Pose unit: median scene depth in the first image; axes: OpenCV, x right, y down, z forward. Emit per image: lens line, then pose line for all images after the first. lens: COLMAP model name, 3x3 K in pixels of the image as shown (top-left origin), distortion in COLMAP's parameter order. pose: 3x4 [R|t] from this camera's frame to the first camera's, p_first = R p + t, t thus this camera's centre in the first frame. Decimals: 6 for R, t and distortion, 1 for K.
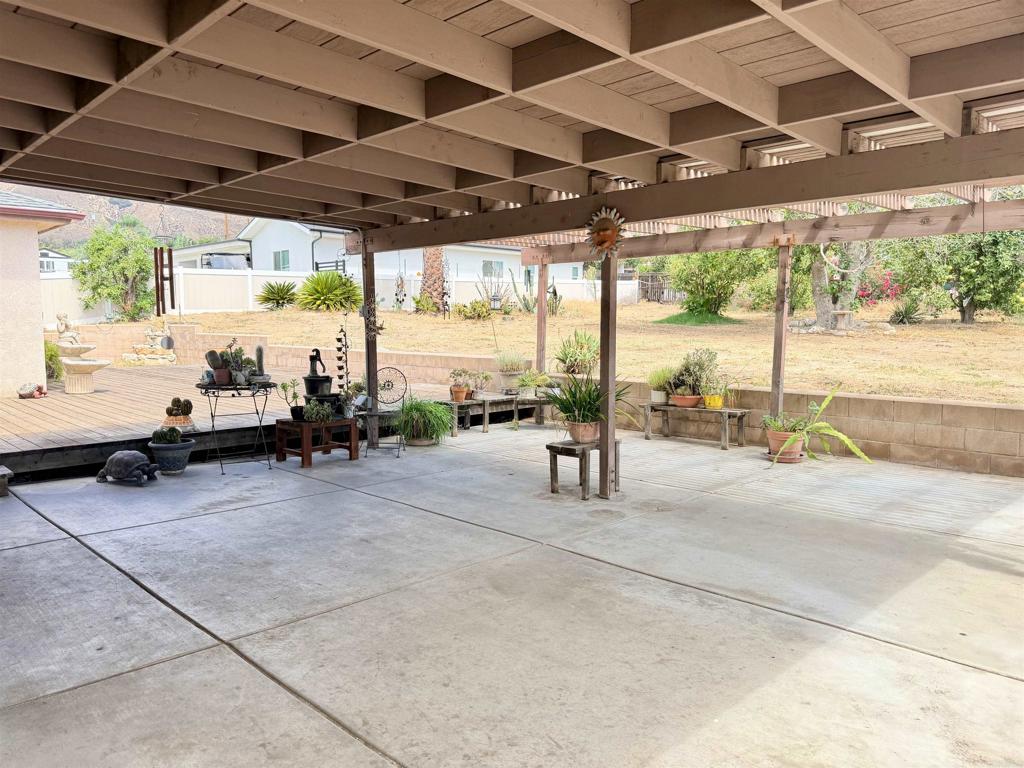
lens RADIAL K [[729.8, 0, 524.1], [0, 729.8, 388.8], [0, 0, 1]] dist [0.104924, -0.182653]
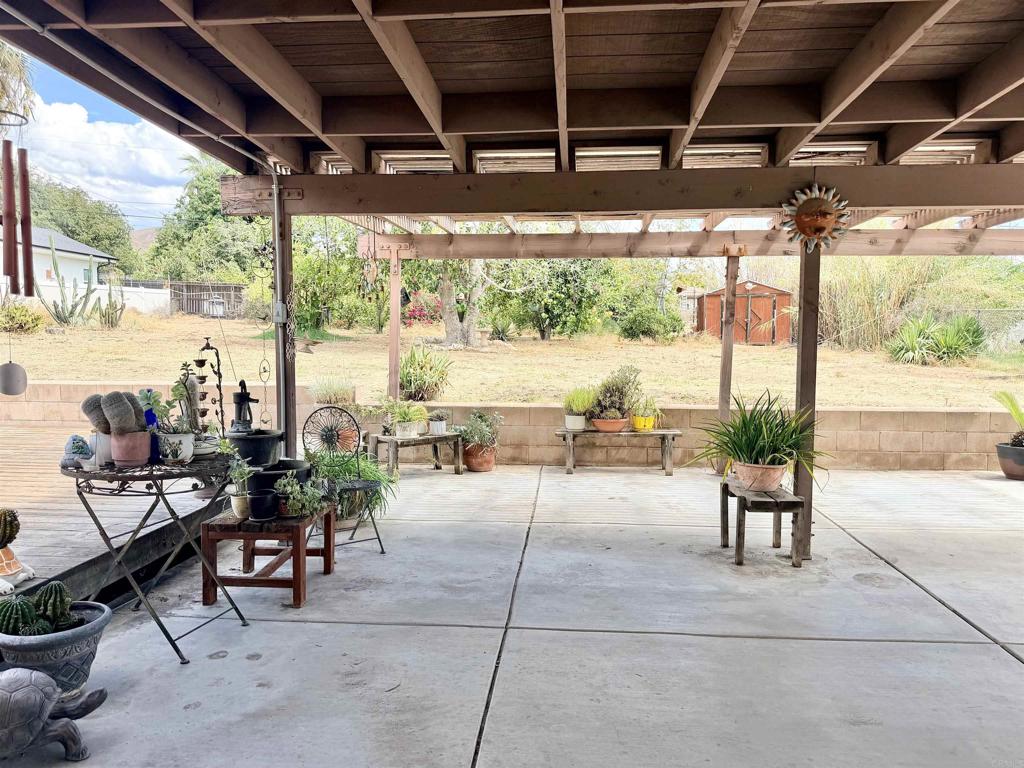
lens RADIAL K [[729.8, 0, 524.1], [0, 729.8, 388.8], [0, 0, 1]] dist [0.104924, -0.182653]
pose [[0.754580, -0.043206, 0.654784, -0.521912], [0.055607, 0.998451, 0.001801, -0.041393], [-0.653848, 0.035051, 0.755814, 0.500141]]
